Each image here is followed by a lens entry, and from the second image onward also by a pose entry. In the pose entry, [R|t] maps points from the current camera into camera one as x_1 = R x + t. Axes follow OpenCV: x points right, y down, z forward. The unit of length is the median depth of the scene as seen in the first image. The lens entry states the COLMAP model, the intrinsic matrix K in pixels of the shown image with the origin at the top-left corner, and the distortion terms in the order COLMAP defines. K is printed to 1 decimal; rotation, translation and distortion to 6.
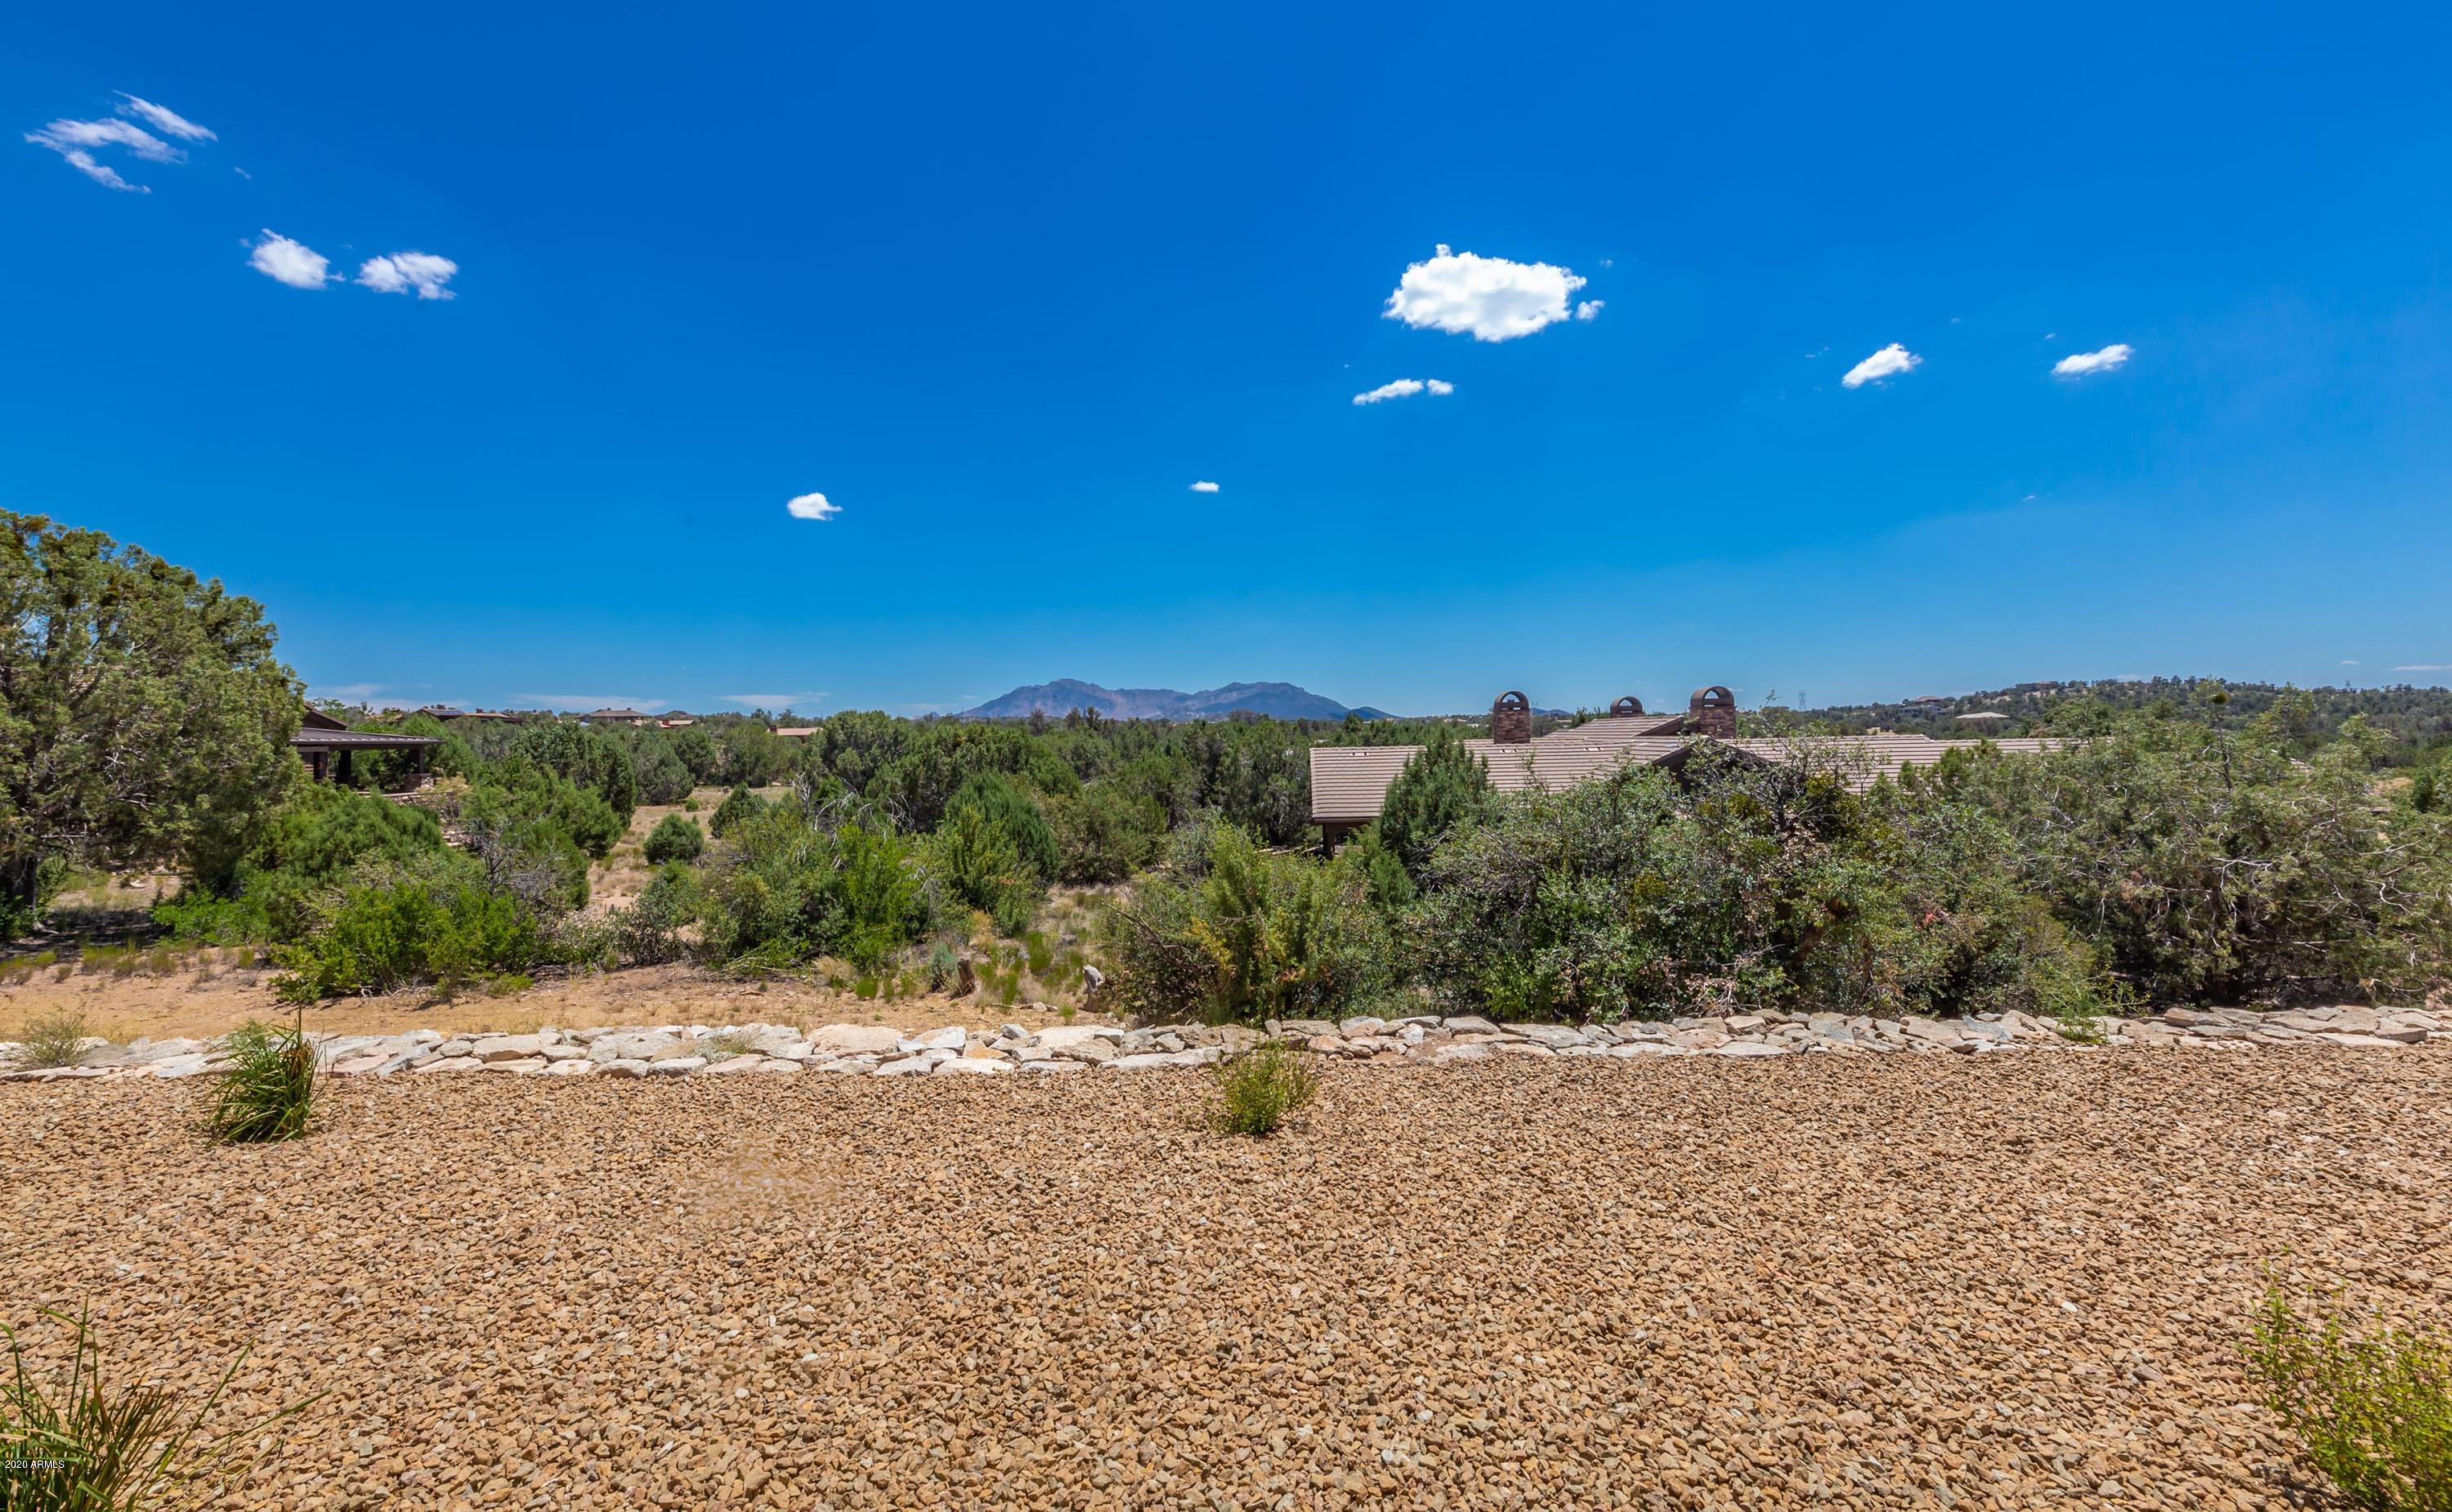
lens RADIAL K [[985.1, 0, 1226.4], [0, 985.1, 706.0], [0, 0, 1]] dist [0.000045, -0.000016]
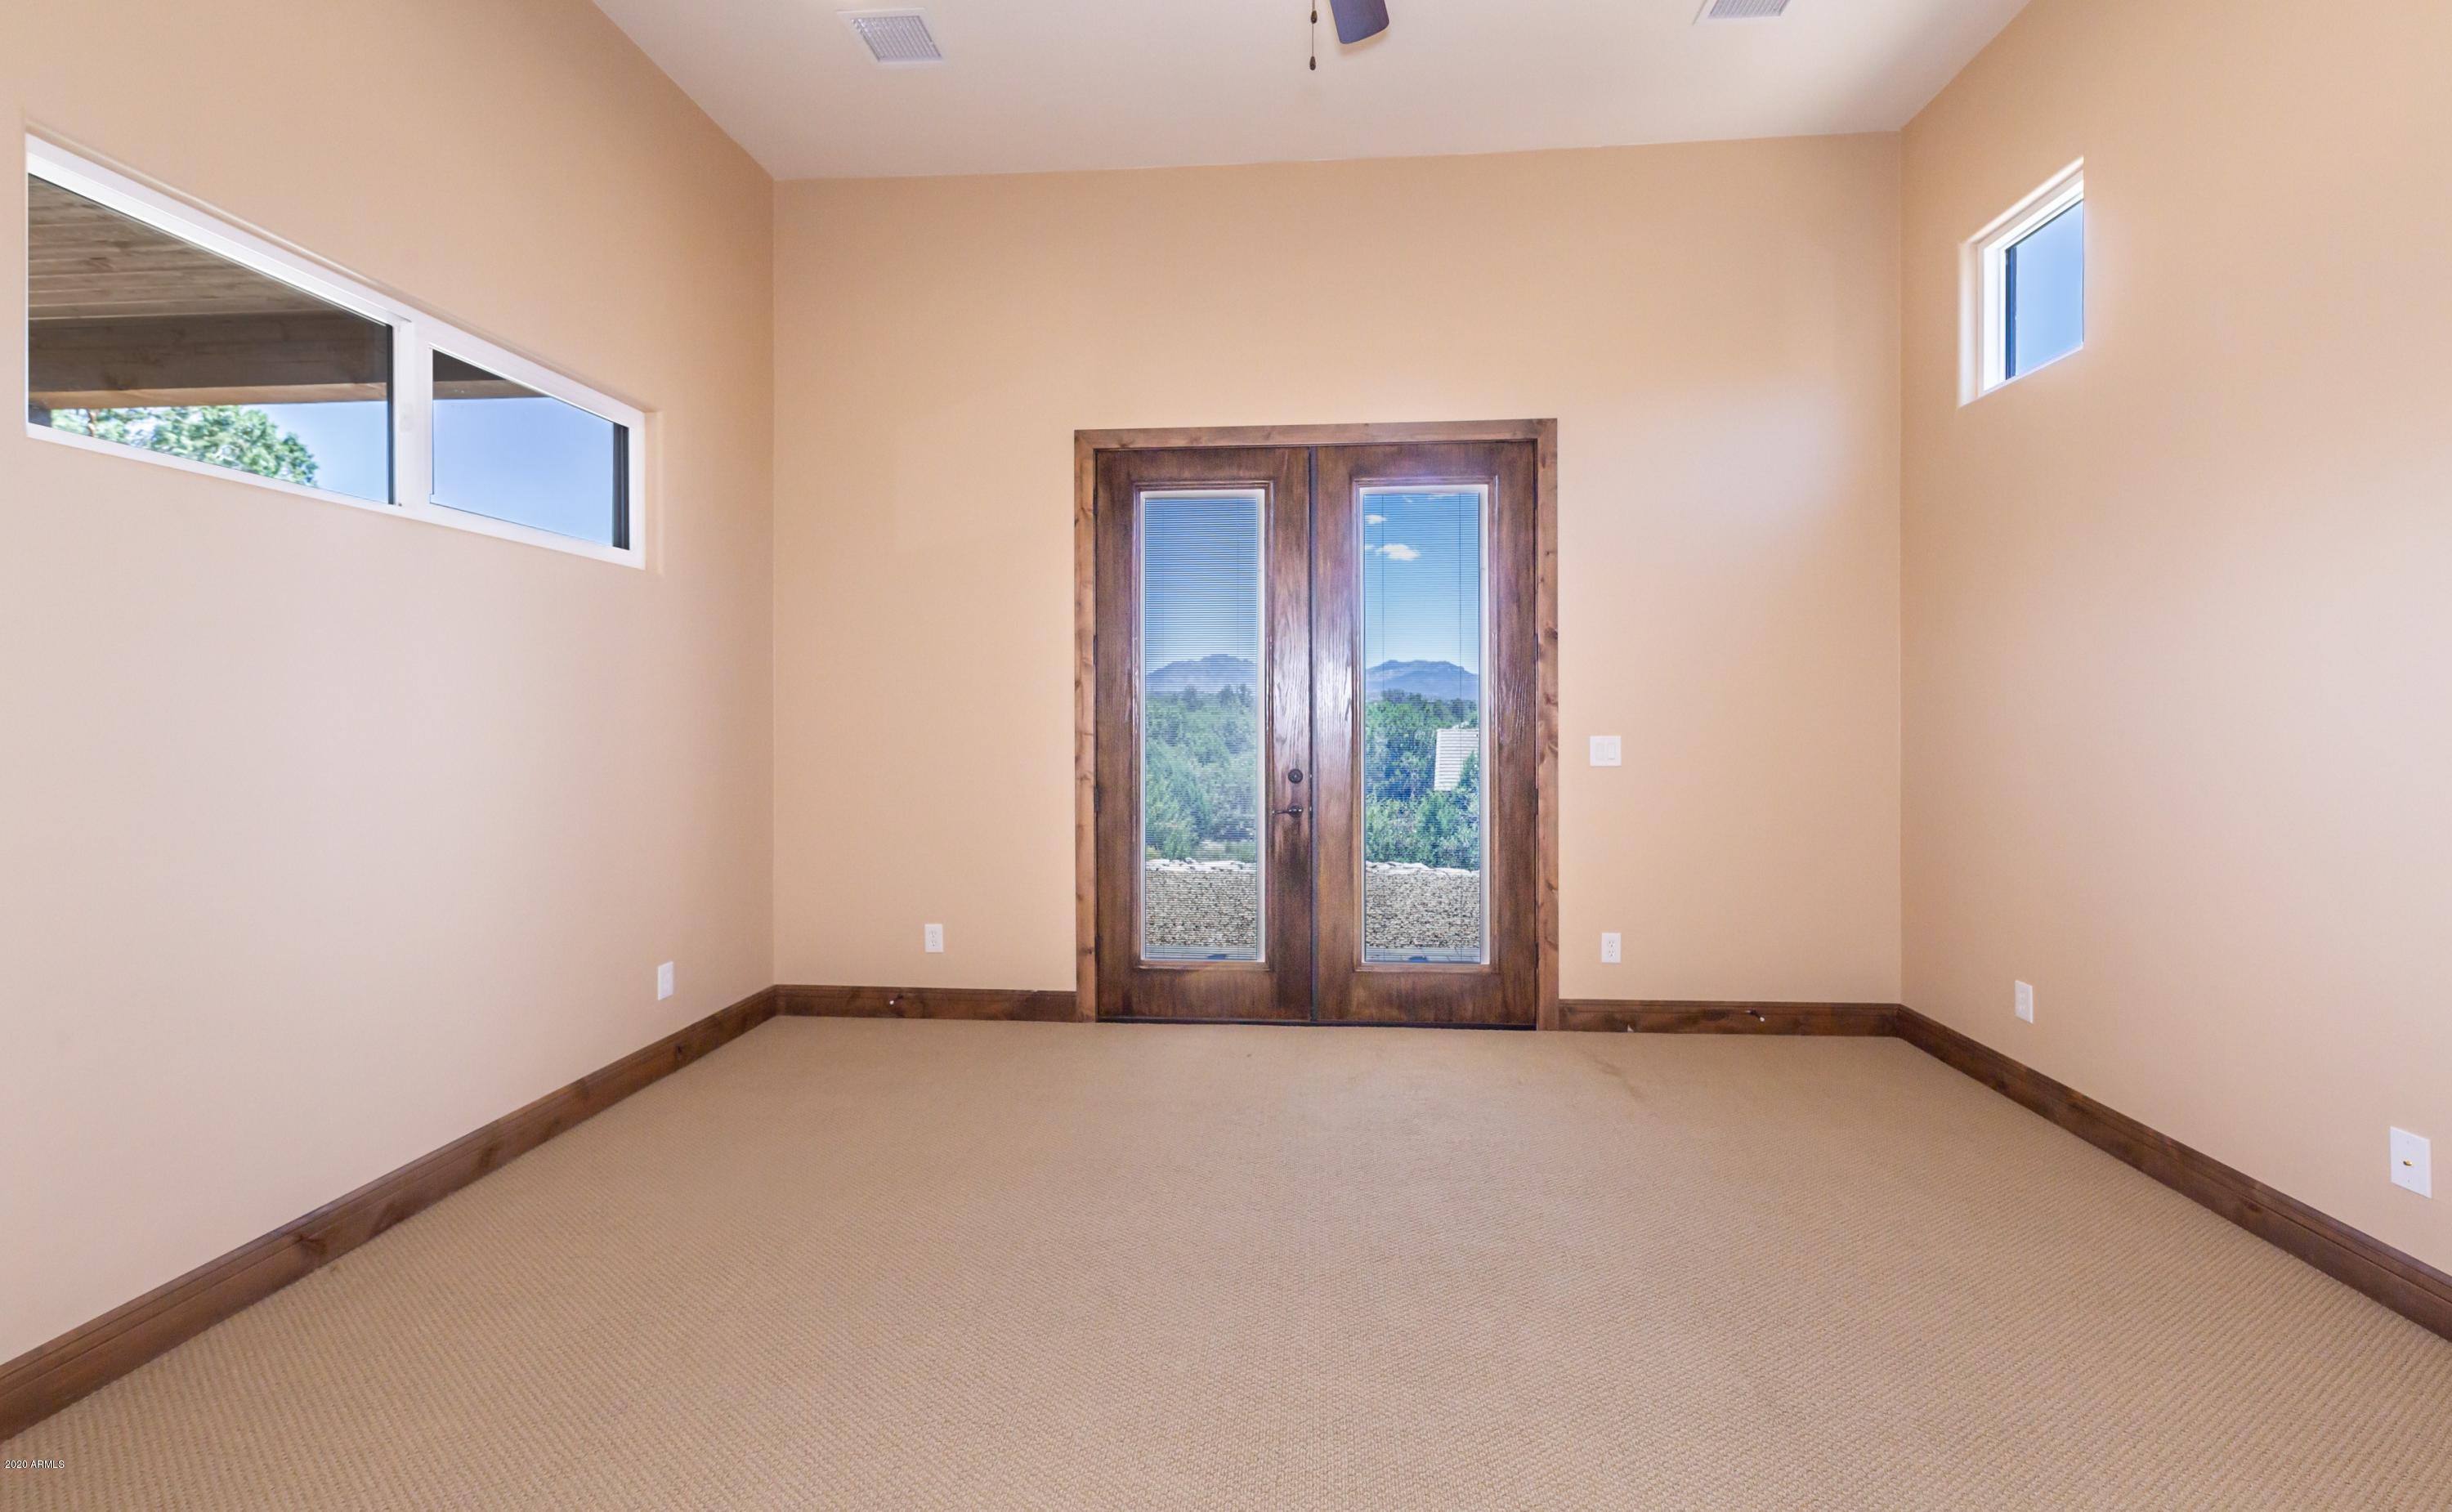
lens RADIAL K [[1021.0, 0, 1196.0], [0, 1021.0, 703.0], [0, 0, 1]] dist [0.000884, 0.000062]
pose [[0.983097, 0.017192, -0.182277, 0.024860], [-0.013368, 0.999664, 0.022191, -0.006963], [0.182597, -0.019379, 0.982997, -0.153591]]
